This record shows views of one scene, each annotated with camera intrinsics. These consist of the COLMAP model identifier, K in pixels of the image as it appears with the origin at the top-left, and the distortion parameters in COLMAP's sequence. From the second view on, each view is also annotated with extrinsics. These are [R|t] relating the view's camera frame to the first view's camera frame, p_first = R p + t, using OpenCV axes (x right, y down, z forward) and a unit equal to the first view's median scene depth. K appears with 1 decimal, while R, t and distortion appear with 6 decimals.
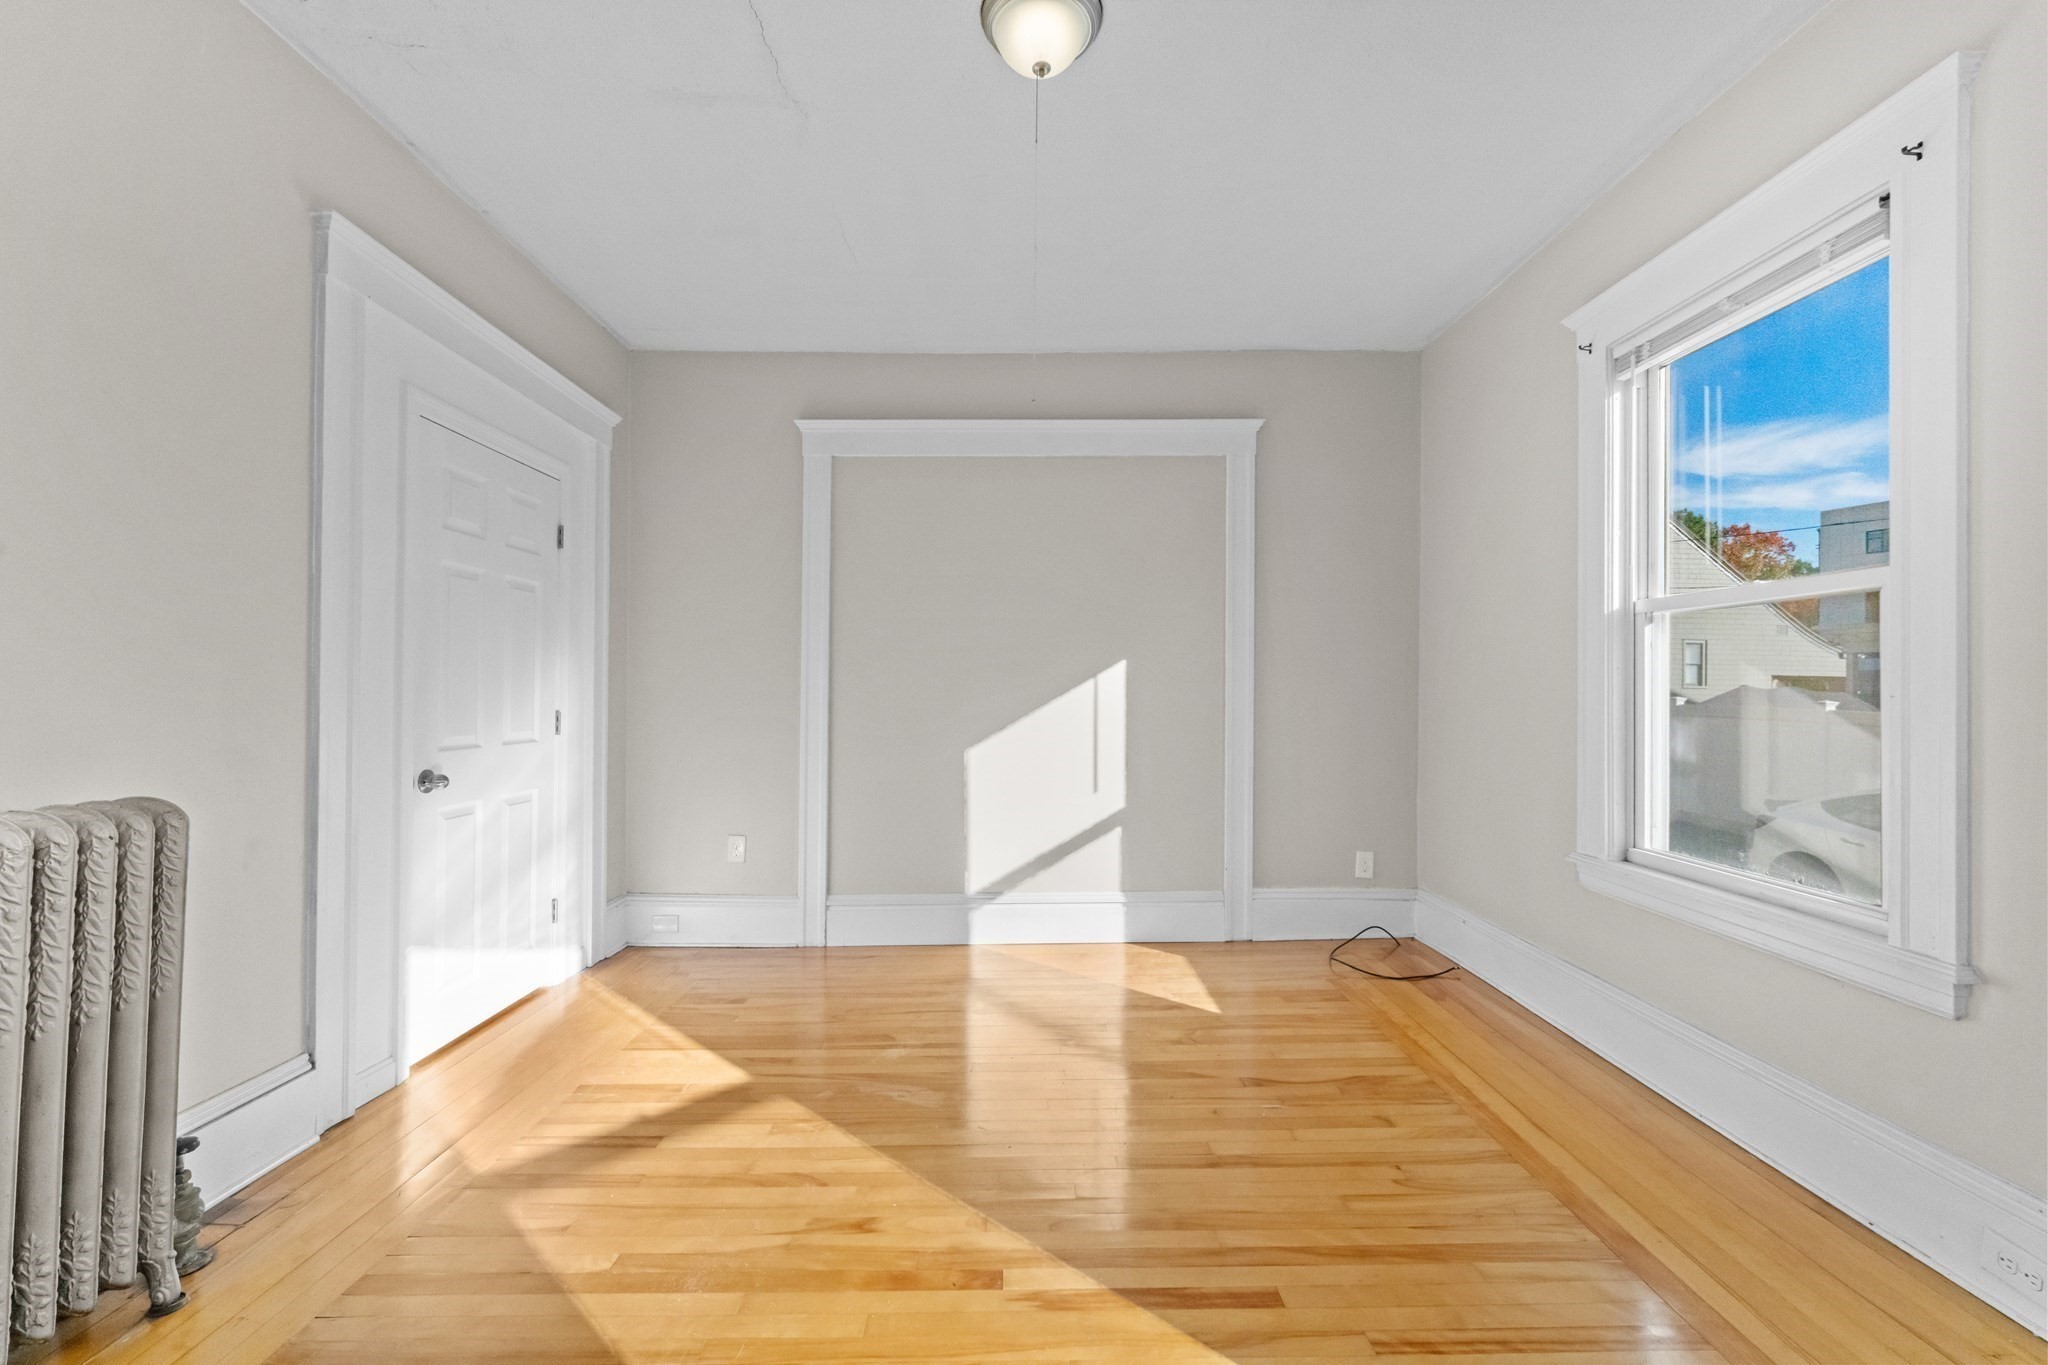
lens RADIAL K [[809.0, 0, 1027.1], [0, 809.0, 687.3], [0, 0, 1]] dist [0.001181, 0.000049]
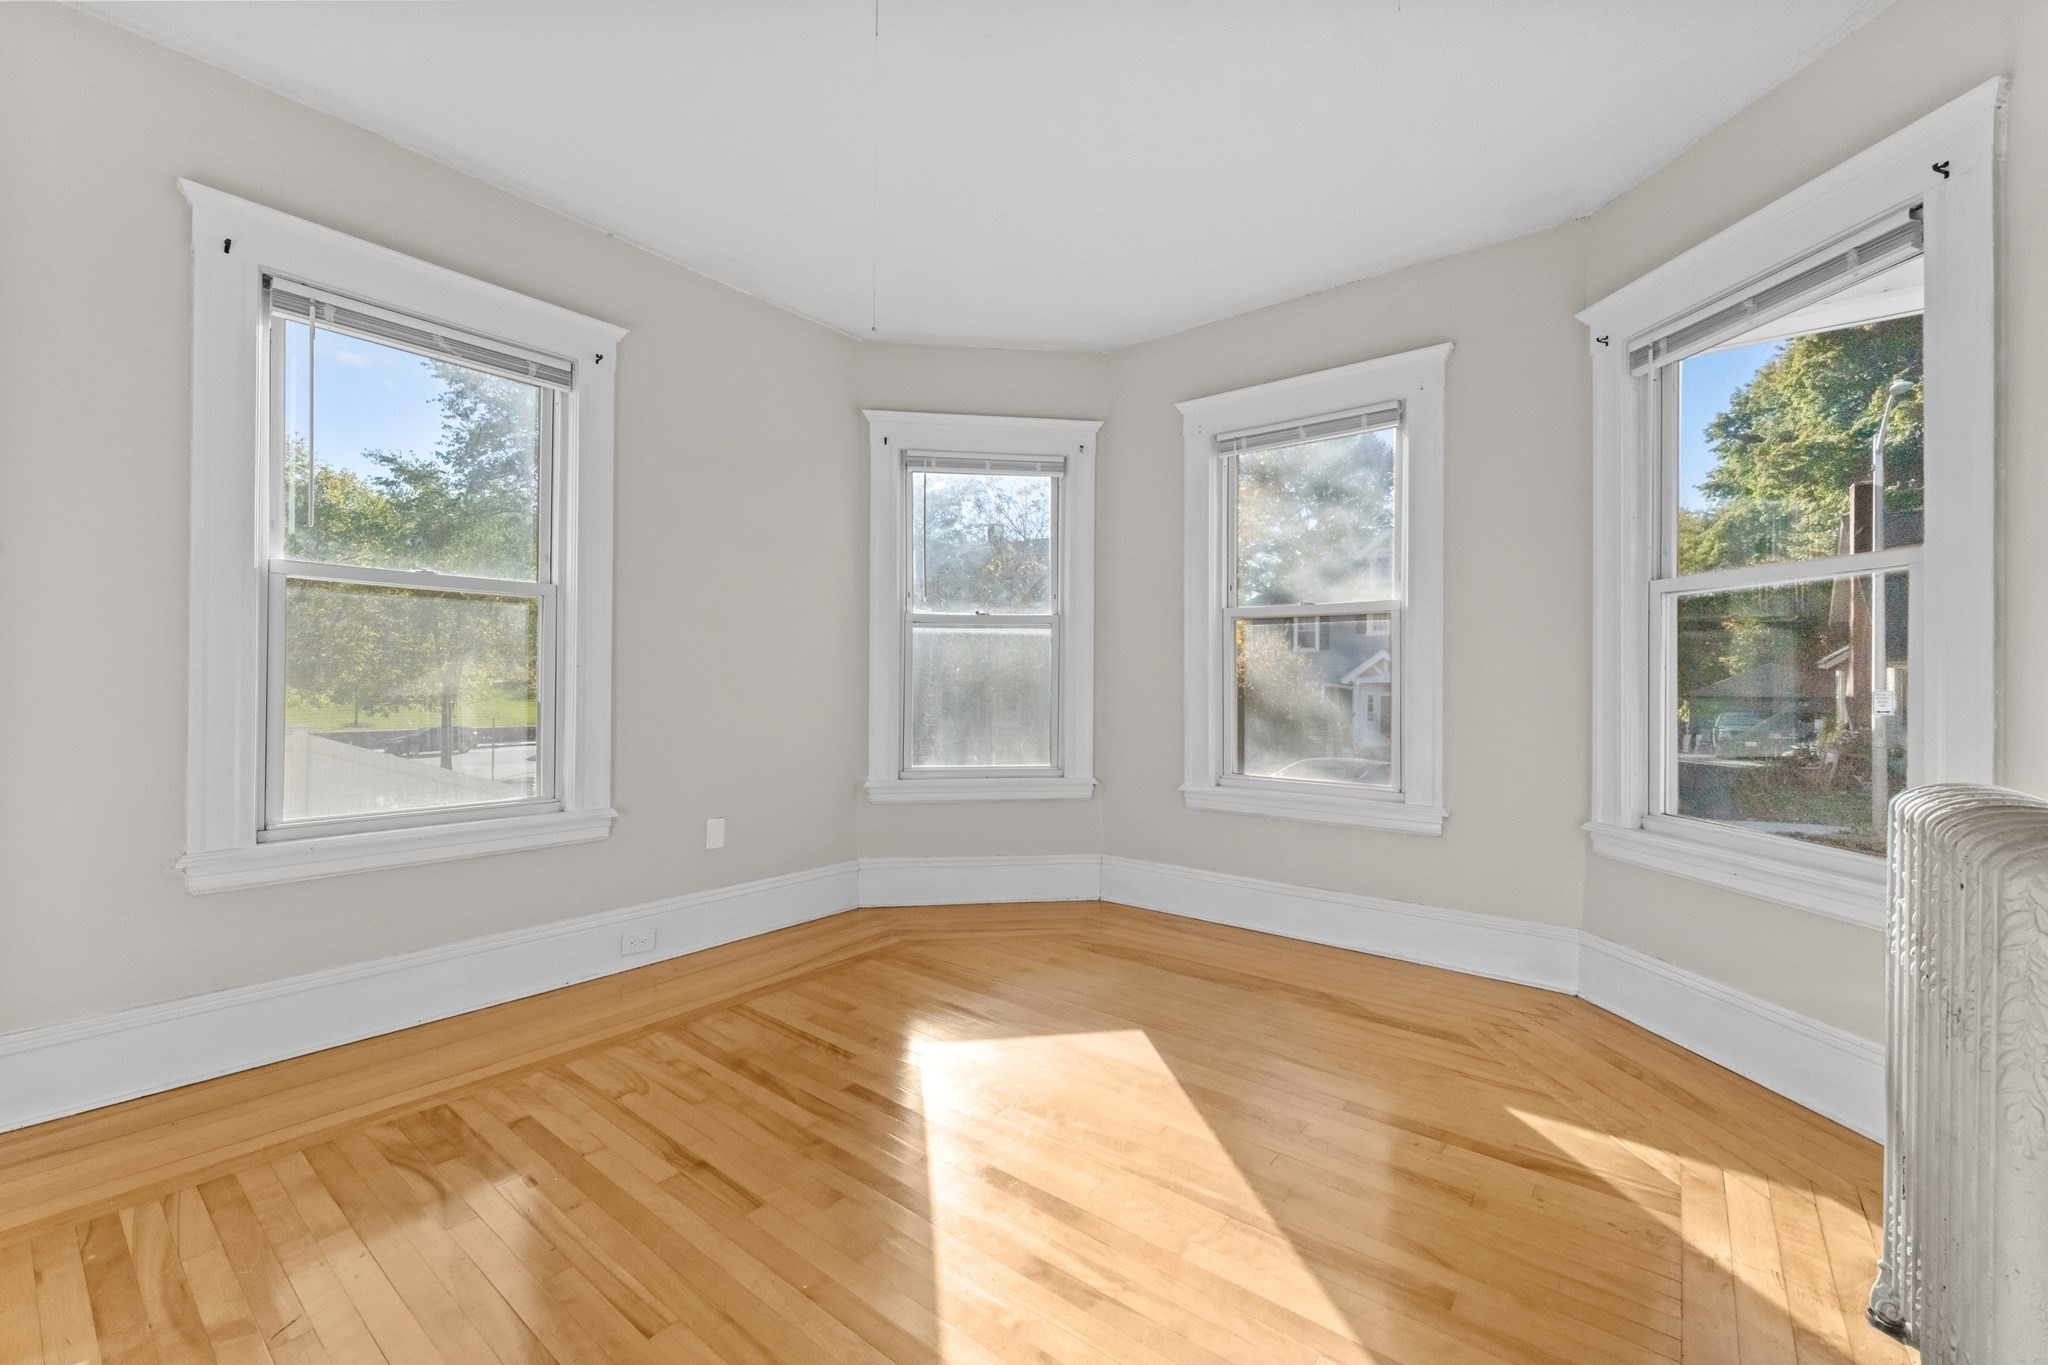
lens RADIAL K [[809.0, 0, 1029.0], [0, 809.0, 680.6], [0, 0, 1]] dist [0.001181, 0.000049]
pose [[-0.780091, -0.005341, 0.625643, -0.648122], [-0.011623, 0.999915, -0.005957, 0.032999], [-0.625558, -0.011919, -0.780086, 1.506674]]
